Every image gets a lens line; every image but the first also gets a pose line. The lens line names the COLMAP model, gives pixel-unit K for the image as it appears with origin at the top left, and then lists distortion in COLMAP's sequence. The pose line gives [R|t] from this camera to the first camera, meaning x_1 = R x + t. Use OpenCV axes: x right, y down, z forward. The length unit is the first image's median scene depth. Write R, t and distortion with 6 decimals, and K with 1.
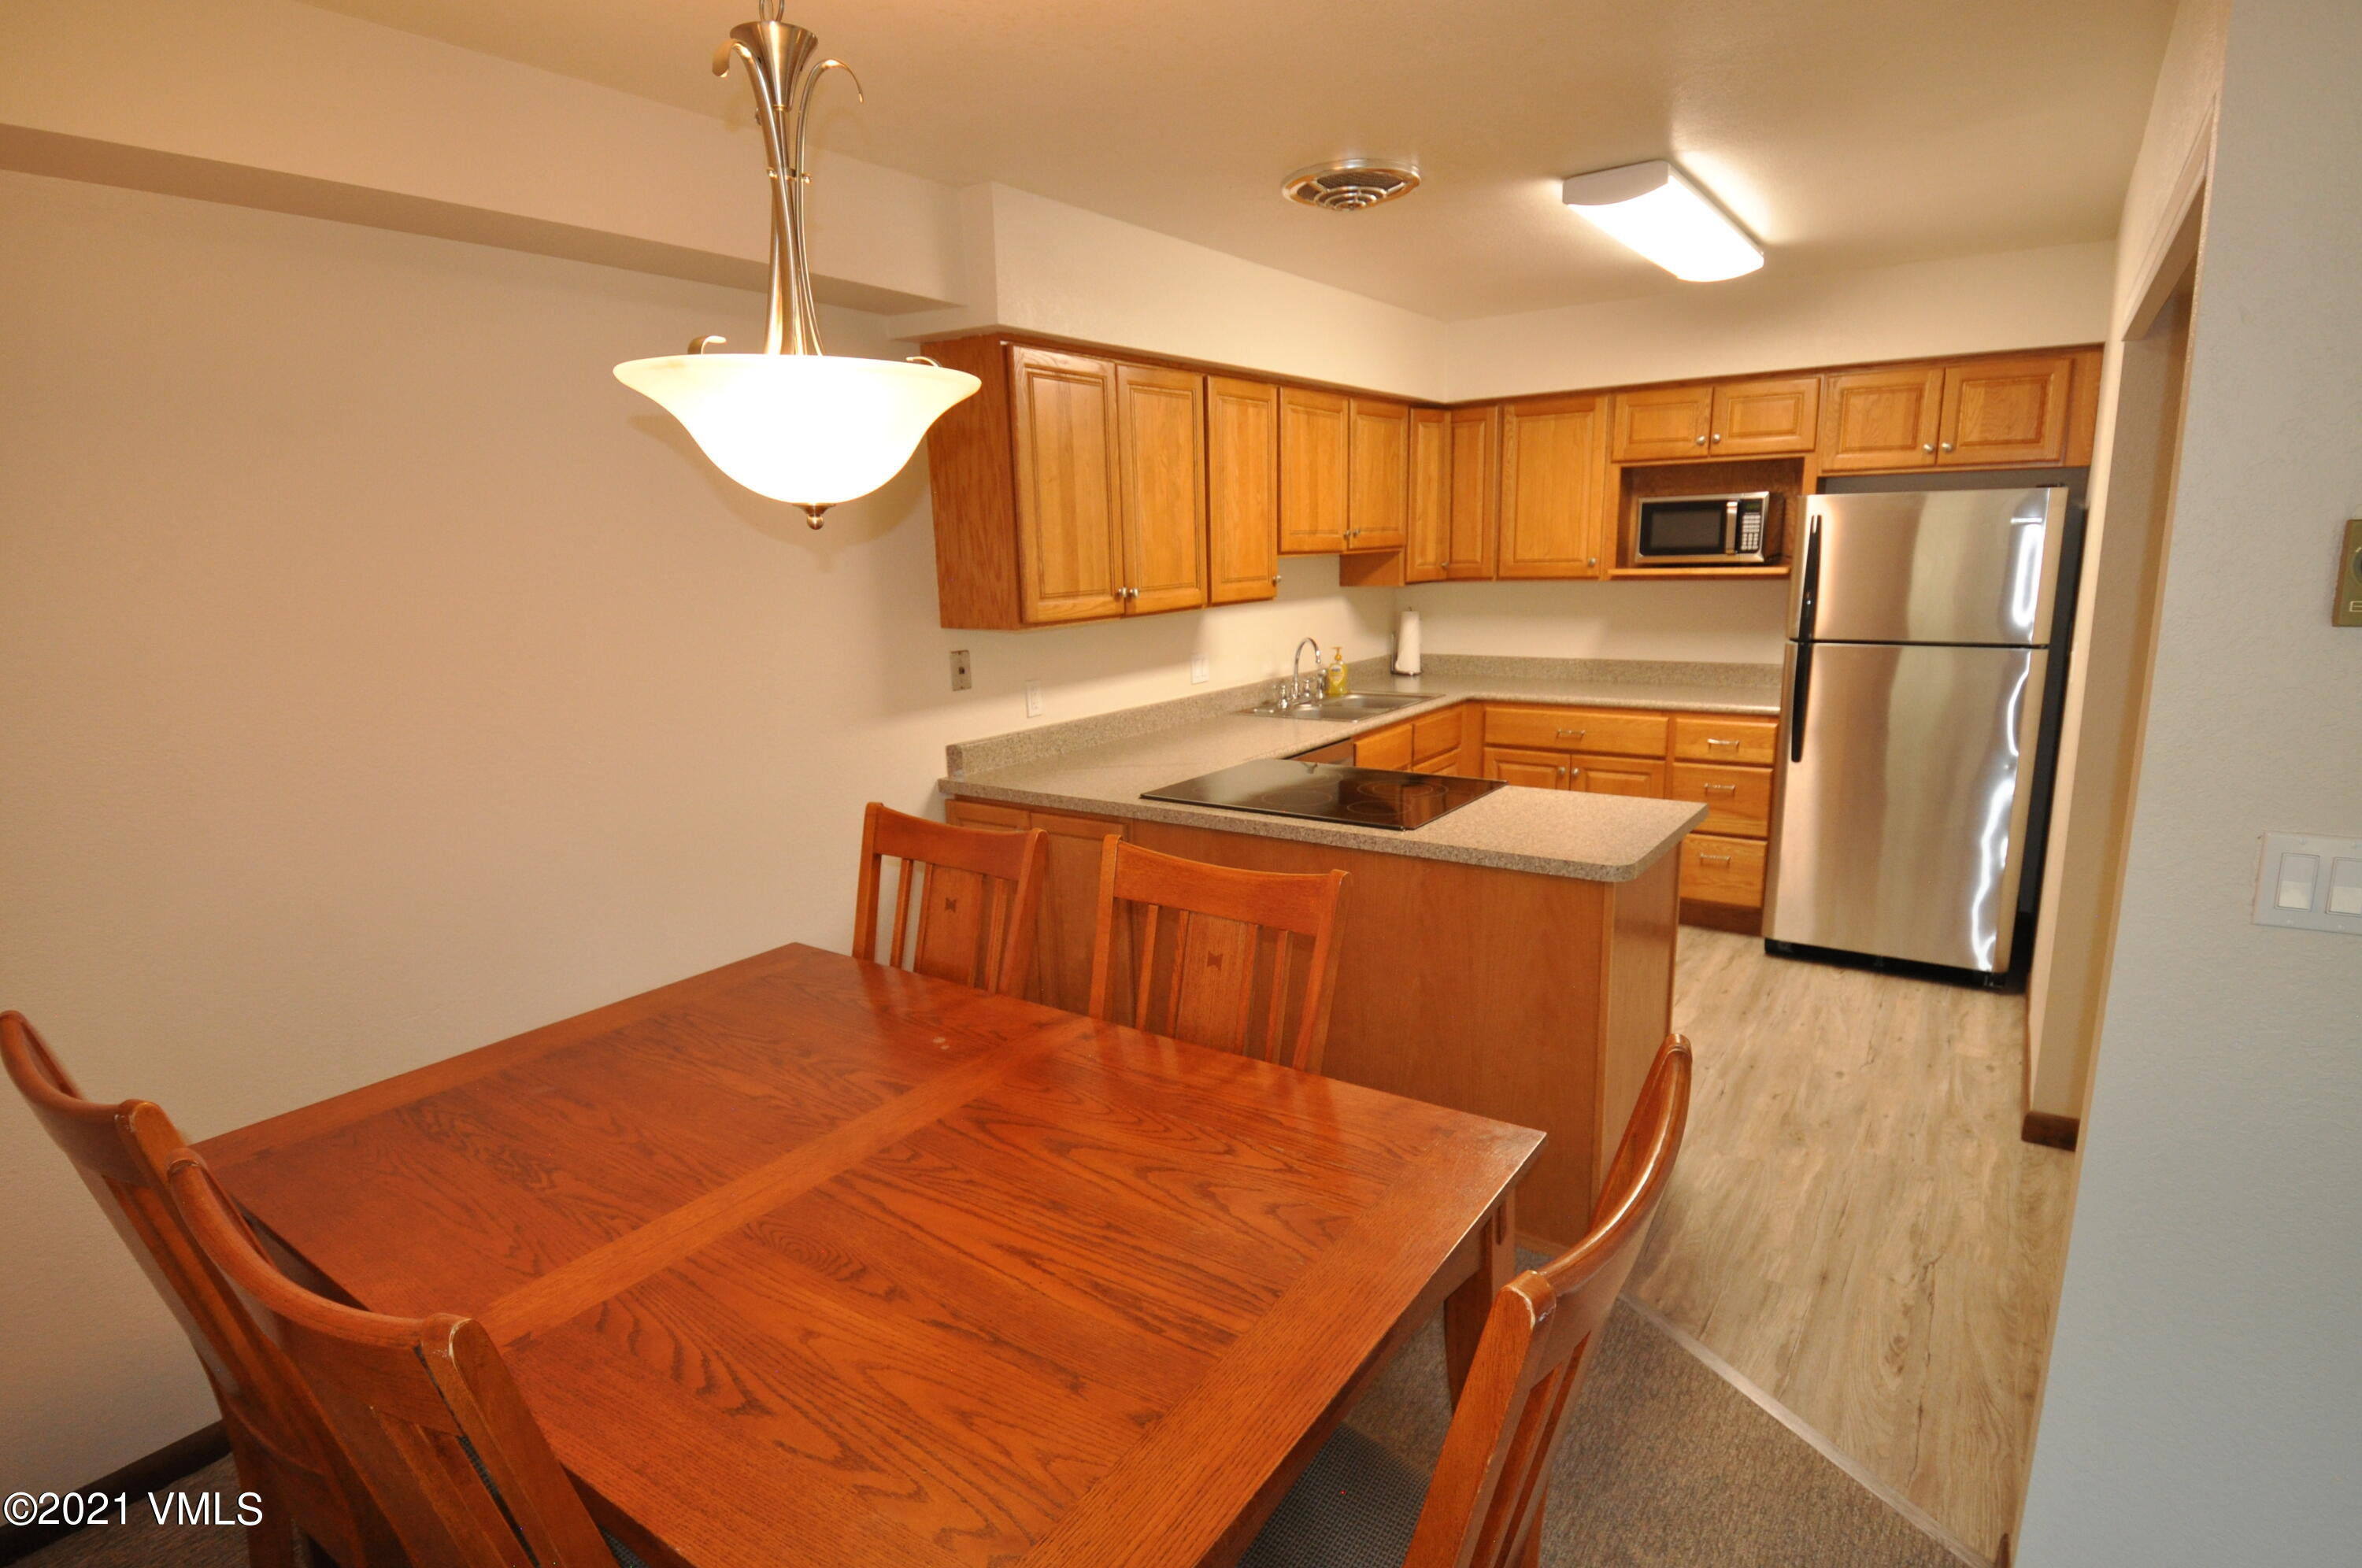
lens RADIAL K [[1213.4, 0, 1177.4], [0, 1213.4, 783.0], [0, 0, 1]] dist [-0.002460, -0.016405]
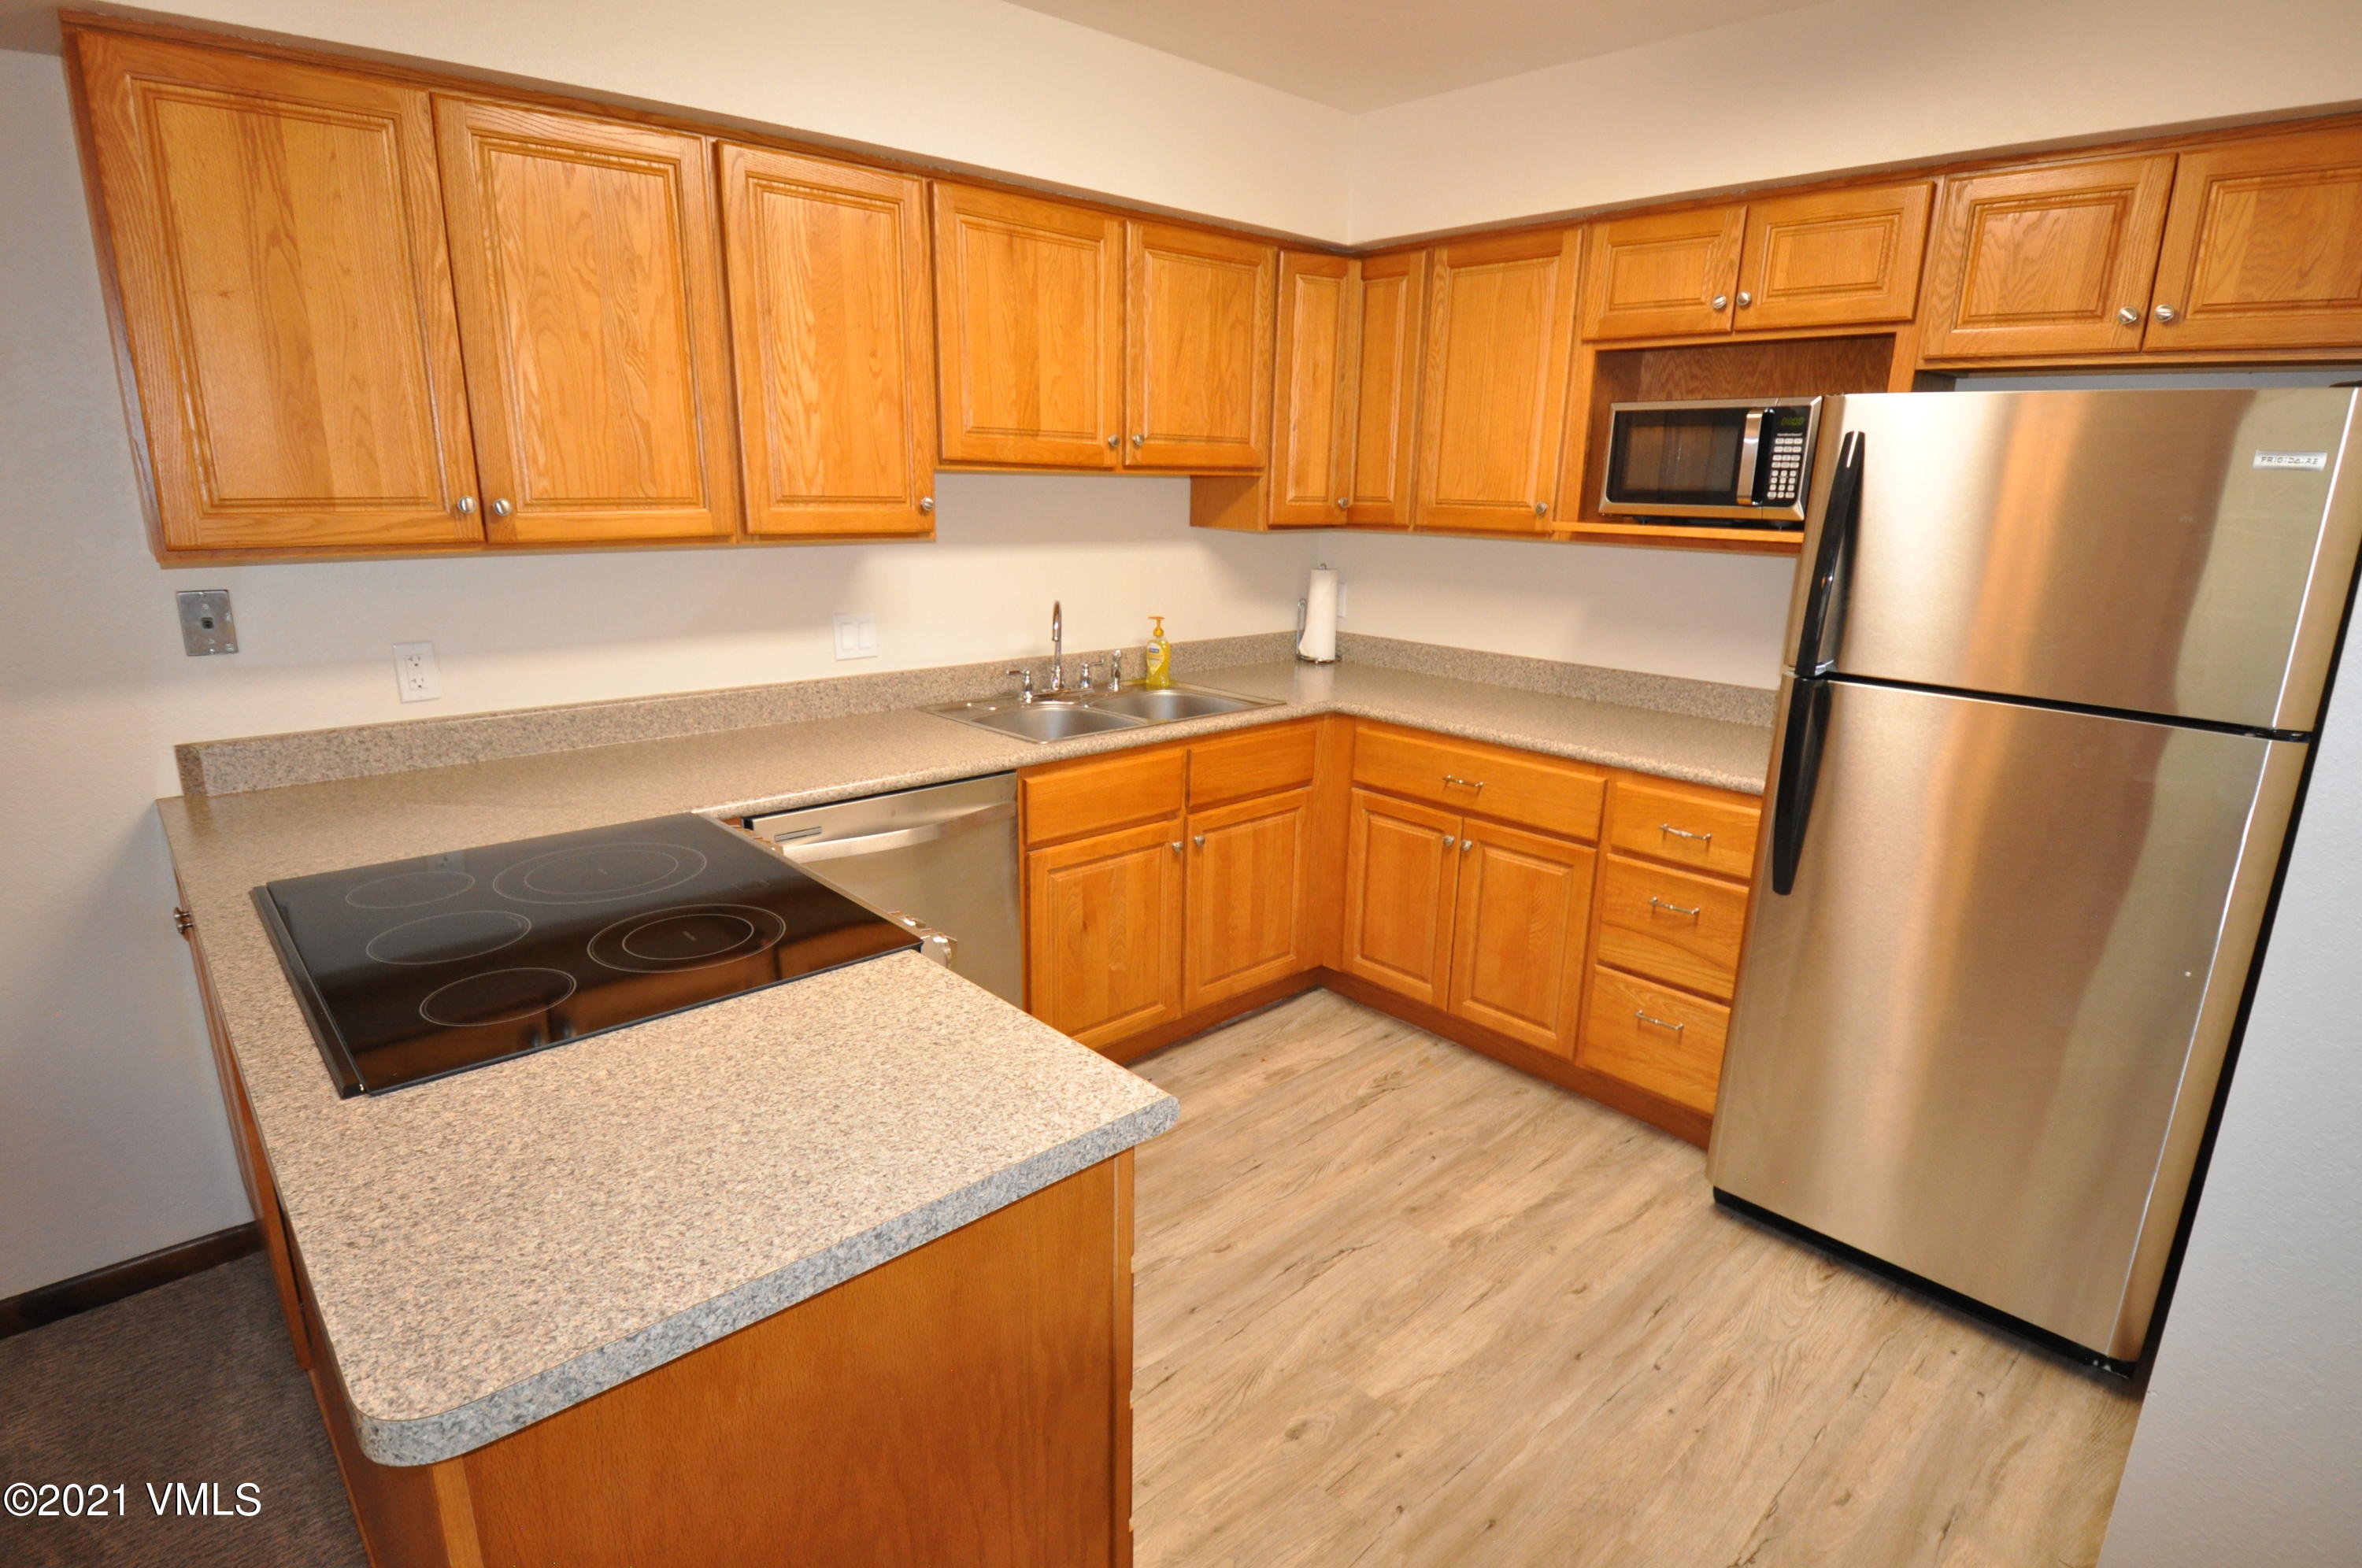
lens RADIAL K [[1213.4, 0, 1192.2], [0, 1213.4, 788.6], [0, 0, 1]] dist [-0.002460, -0.016405]
pose [[0.977908, 0.097870, -0.184707, 0.316407], [-0.087140, 0.994049, 0.065364, -0.069807], [0.190005, -0.047824, 0.980618, 0.379540]]
